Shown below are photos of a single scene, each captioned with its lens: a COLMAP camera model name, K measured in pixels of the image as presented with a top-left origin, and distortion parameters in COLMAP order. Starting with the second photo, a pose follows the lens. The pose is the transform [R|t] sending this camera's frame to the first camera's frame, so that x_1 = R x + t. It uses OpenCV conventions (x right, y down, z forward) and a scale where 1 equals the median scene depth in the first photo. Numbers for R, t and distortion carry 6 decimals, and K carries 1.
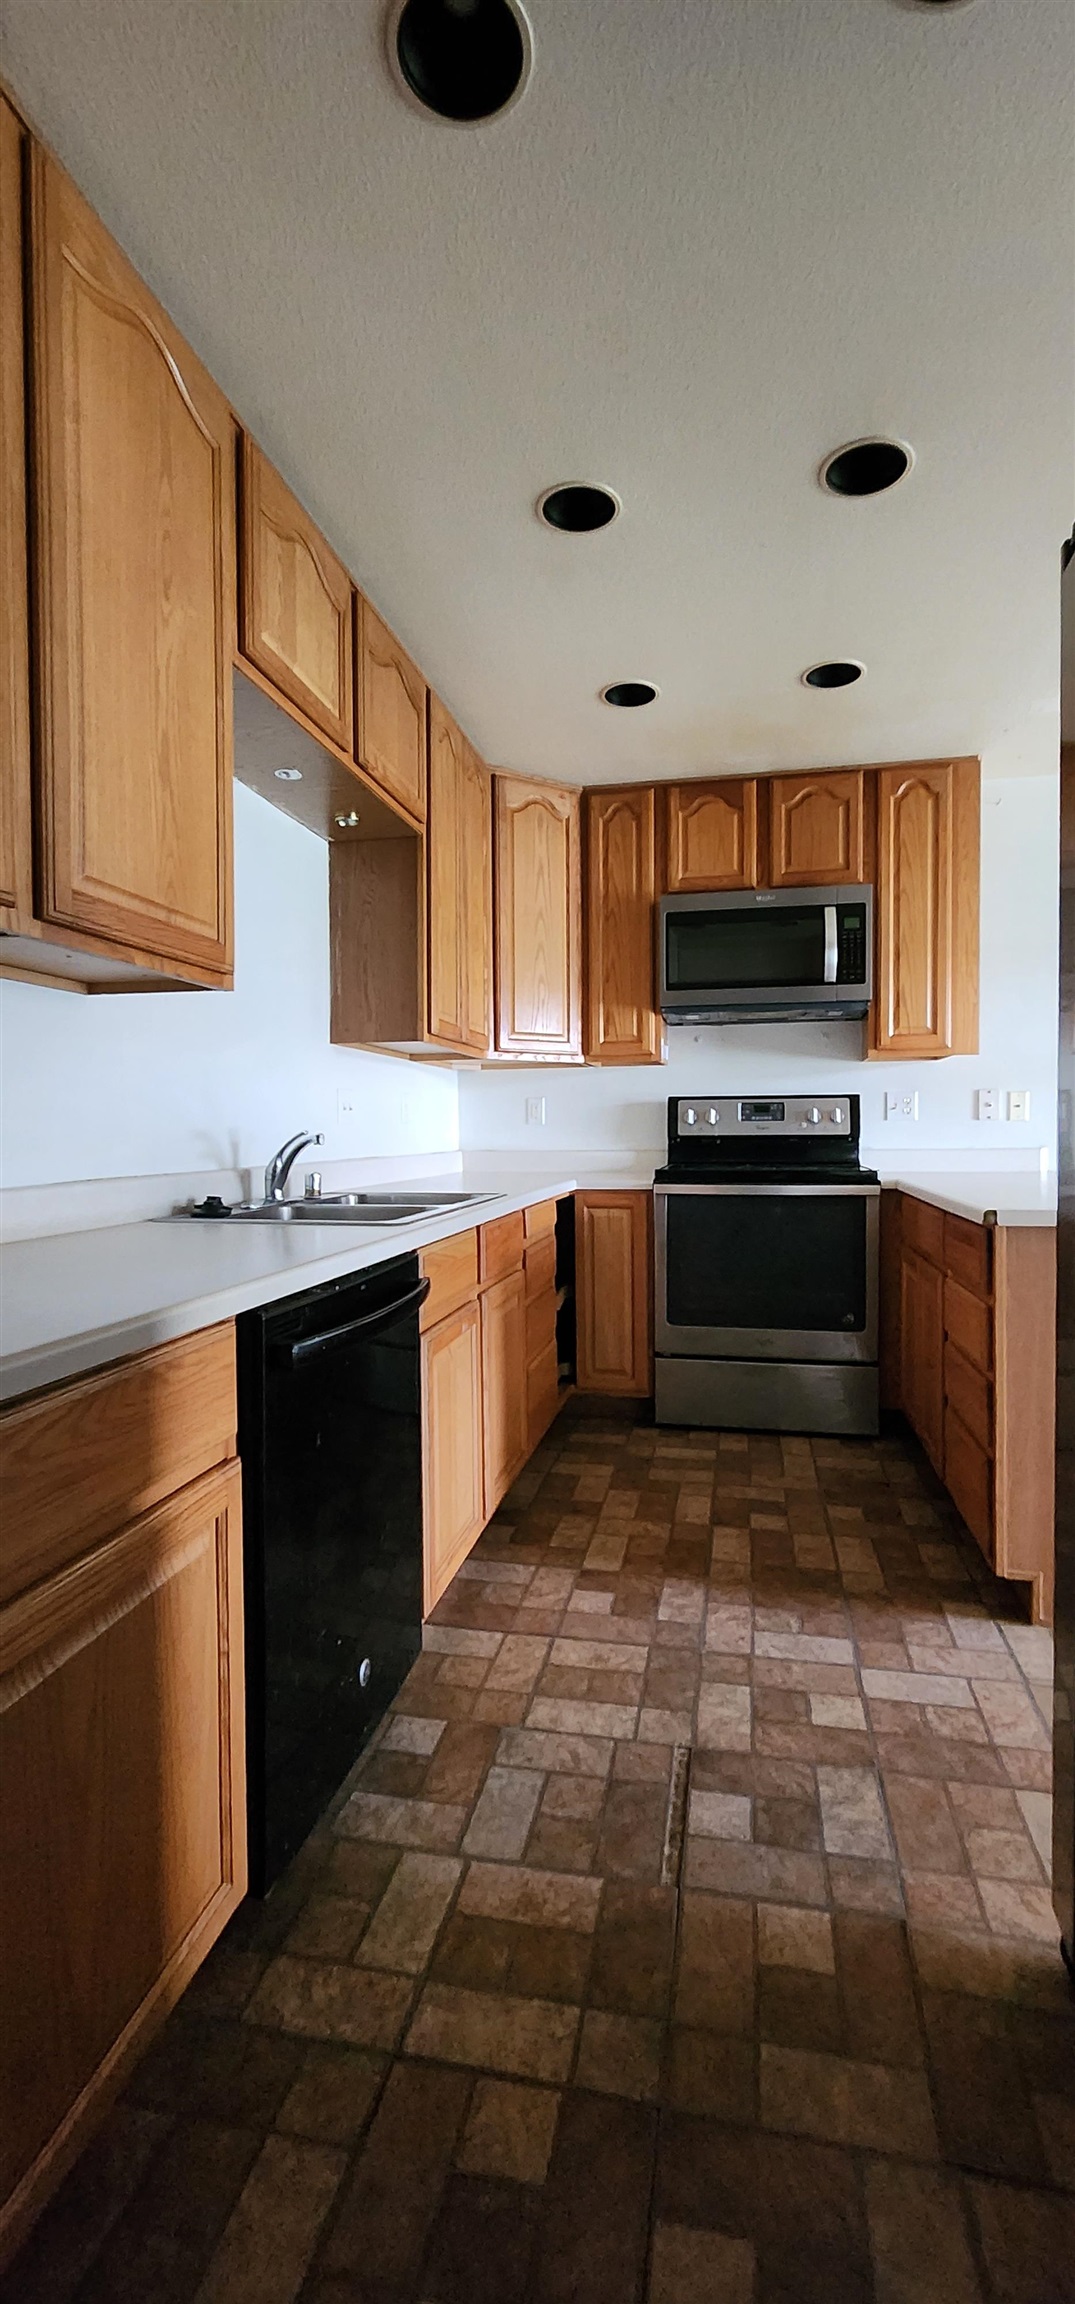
lens RADIAL K [[945.5, 0, 553.1], [0, 945.5, 1156.6], [0, 0, 1]] dist [0.000018, -0.000304]
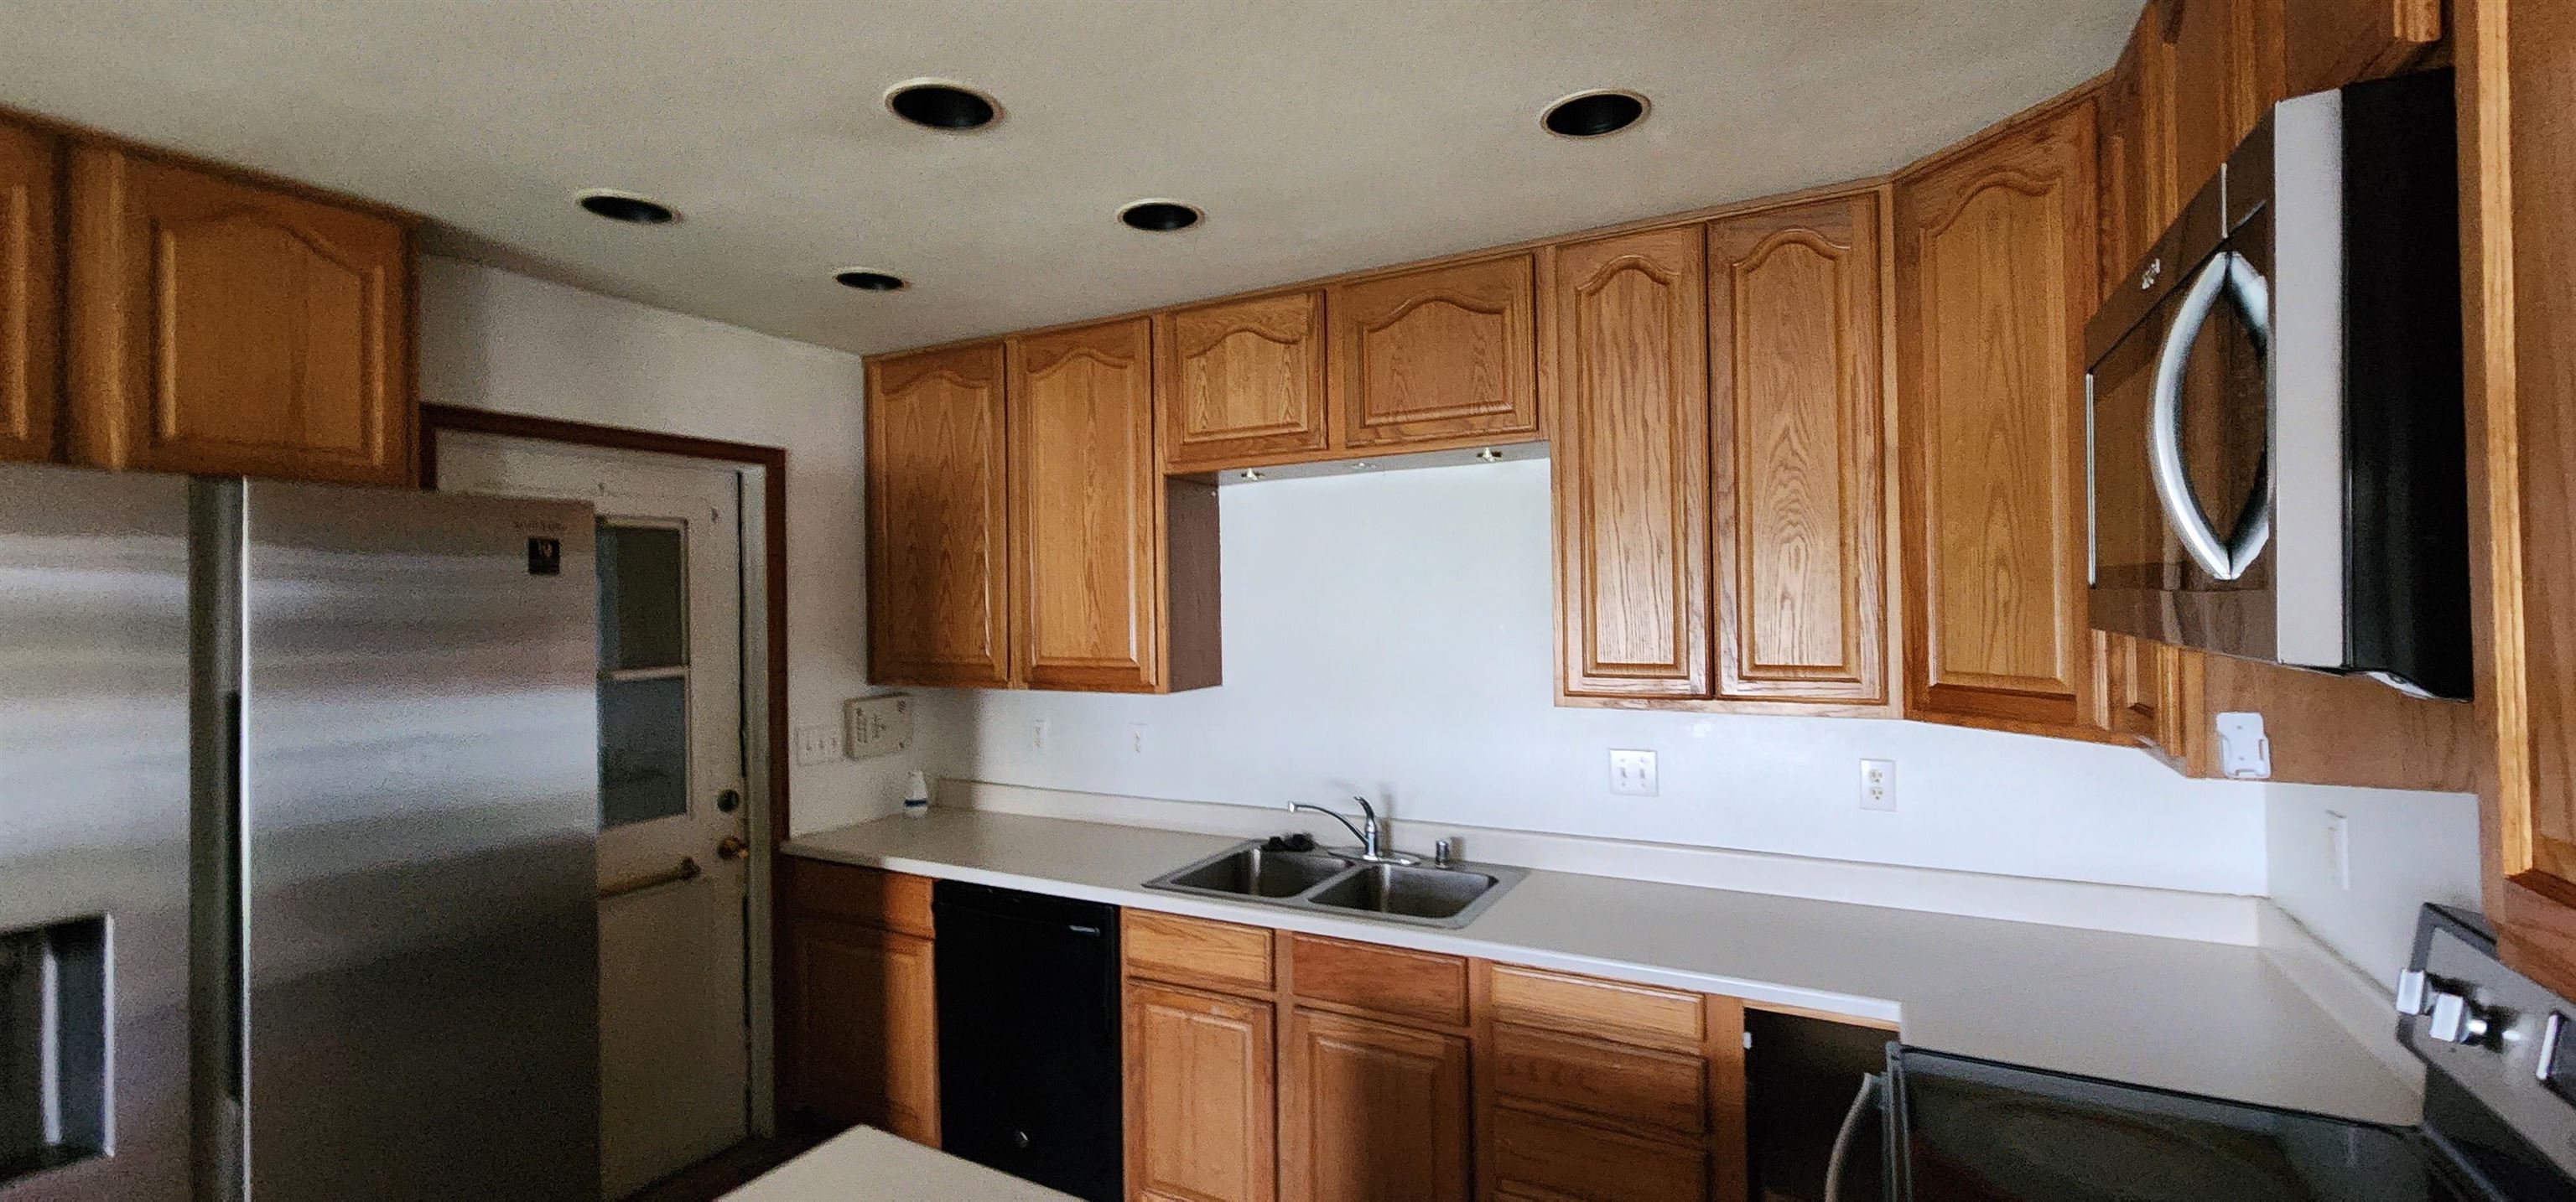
lens RADIAL K [[1056.9, 0, 1285.2], [0, 1056.9, 590.7], [0, 0, 1]] dist [0.000018, -0.000304]
pose [[-0.293414, 0.009372, -0.955940, 0.586134], [-0.005622, 0.999918, 0.011528, -0.176102], [0.955969, 0.008757, -0.293337, 0.818032]]
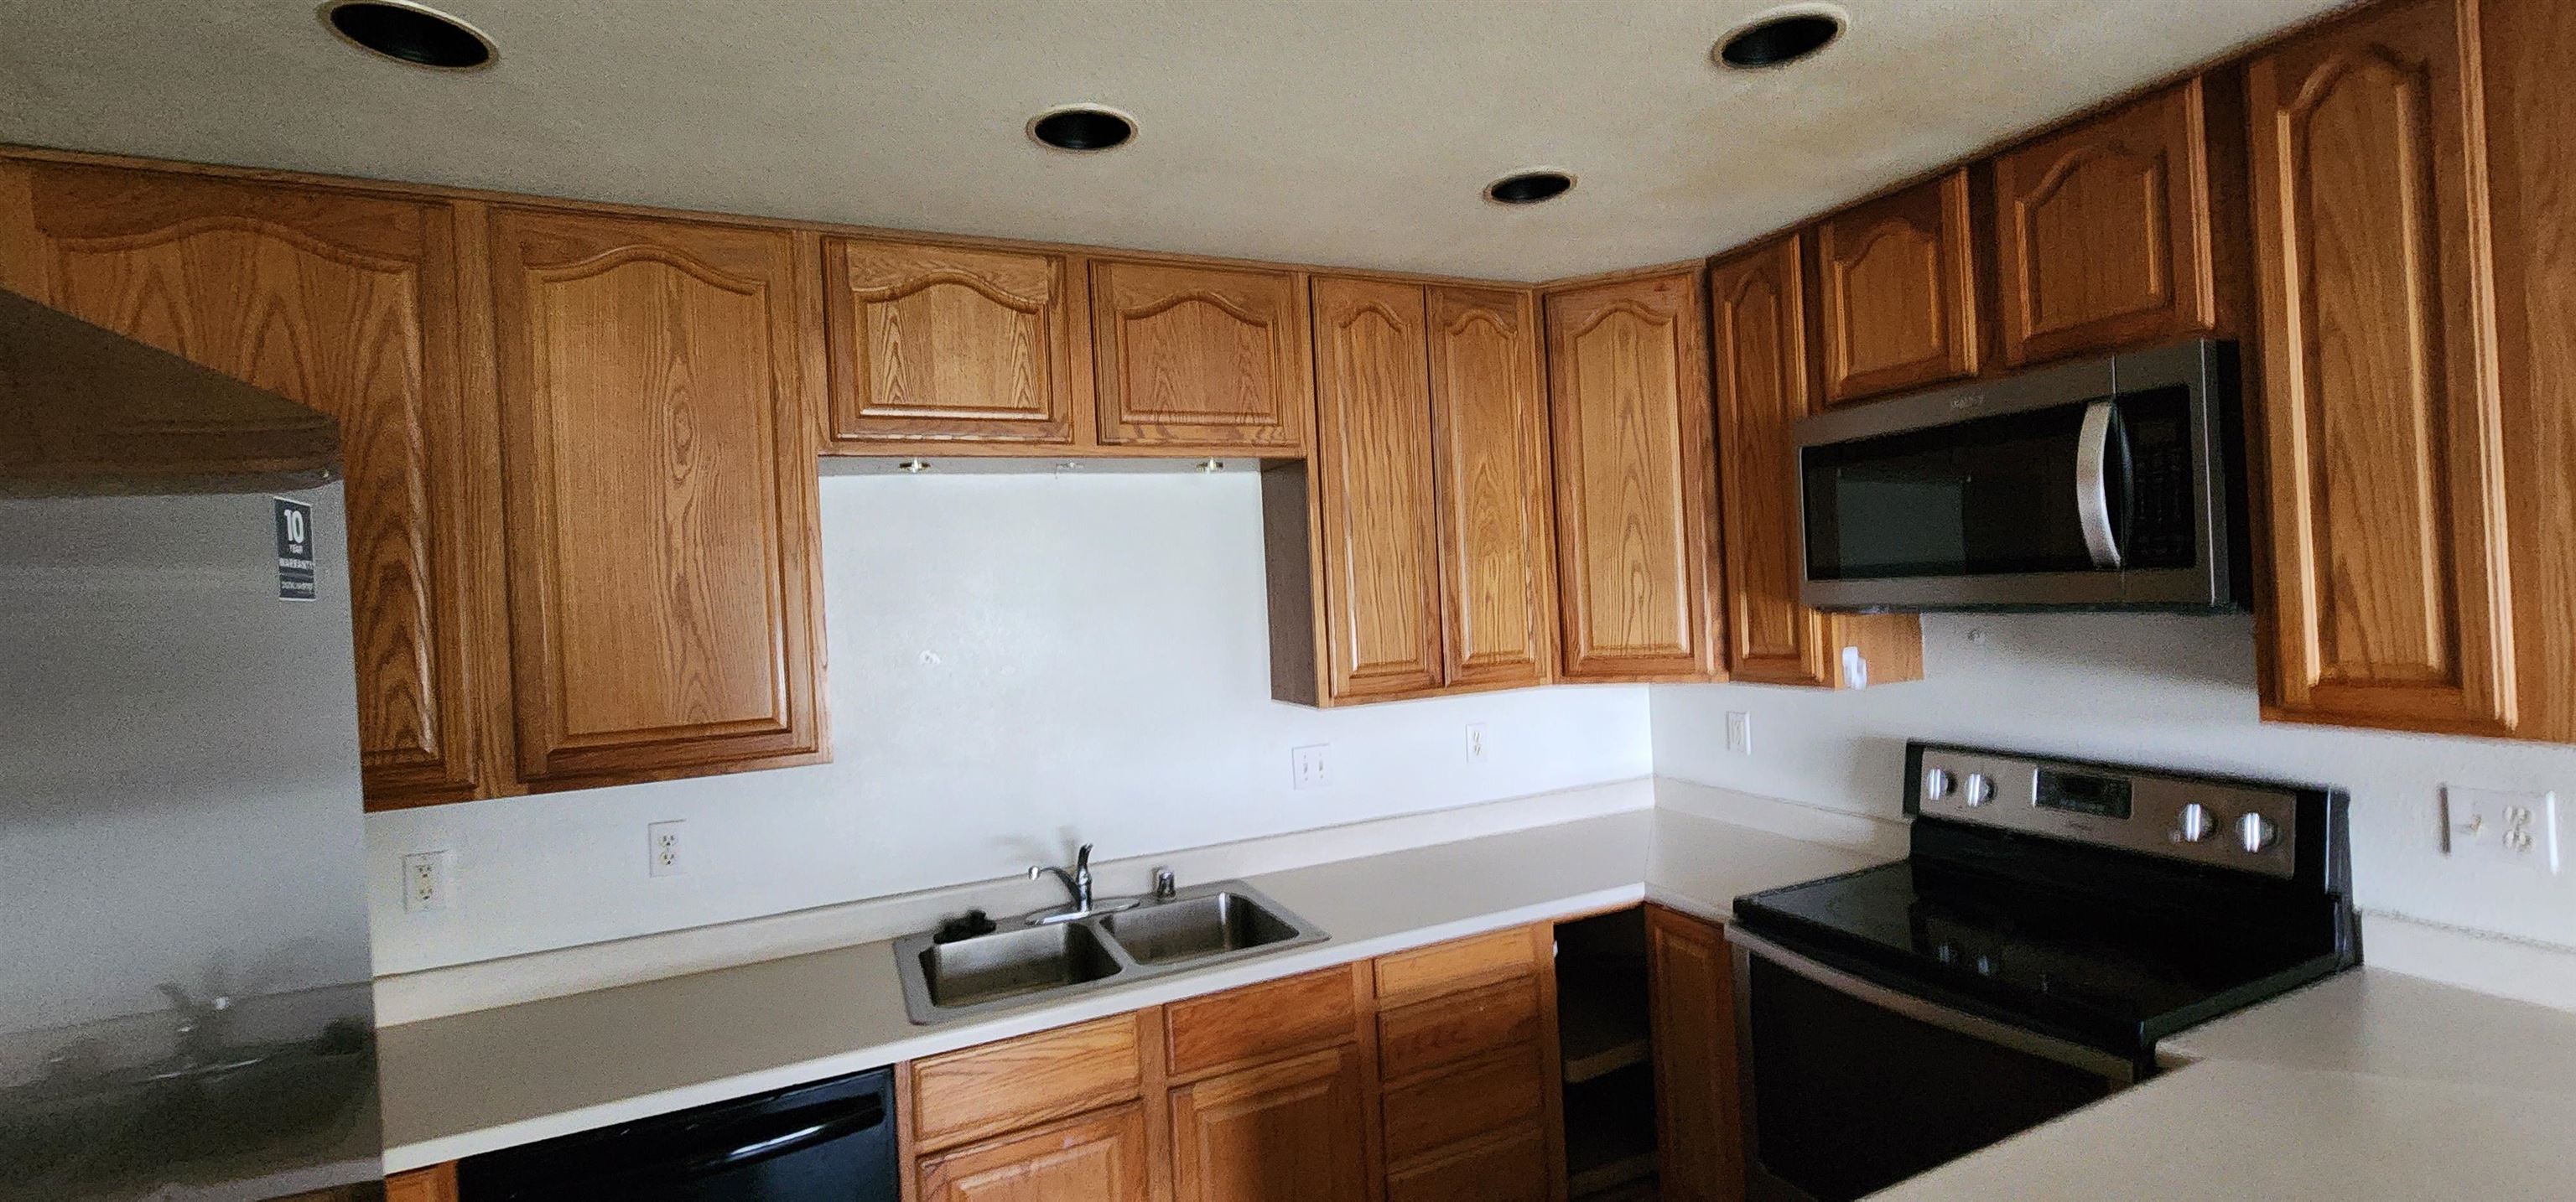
lens RADIAL K [[1056.9, 0, 1297.3], [0, 1056.9, 586.5], [0, 0, 1]] dist [0.000018, -0.000304]
pose [[0.587257, -0.023418, -0.809062, 0.459356], [0.023900, 0.999647, -0.011586, -0.170117], [0.809048, -0.012532, 0.587609, 0.357774]]
